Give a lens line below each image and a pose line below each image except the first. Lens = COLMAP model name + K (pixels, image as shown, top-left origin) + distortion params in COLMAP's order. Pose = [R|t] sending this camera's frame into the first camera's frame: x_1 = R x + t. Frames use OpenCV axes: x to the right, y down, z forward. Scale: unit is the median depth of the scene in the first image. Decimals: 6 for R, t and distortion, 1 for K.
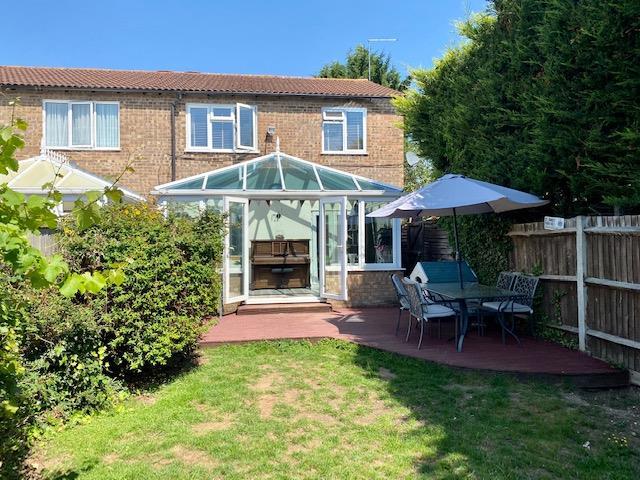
lens RADIAL K [[493.0, 0, 338.4], [0, 493.0, 236.5], [0, 0, 1]] dist [0.049027, -0.070513]
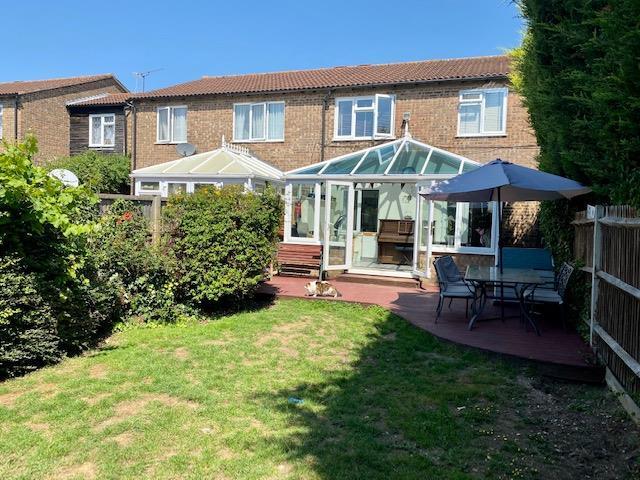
lens RADIAL K [[493.0, 0, 322.0], [0, 493.0, 244.1], [0, 0, 1]] dist [0.049027, -0.070513]
pose [[0.879637, 0.066118, -0.471028, 0.237559], [-0.040598, 0.997114, 0.064148, -0.002720], [0.473910, -0.037304, 0.879783, -0.038341]]
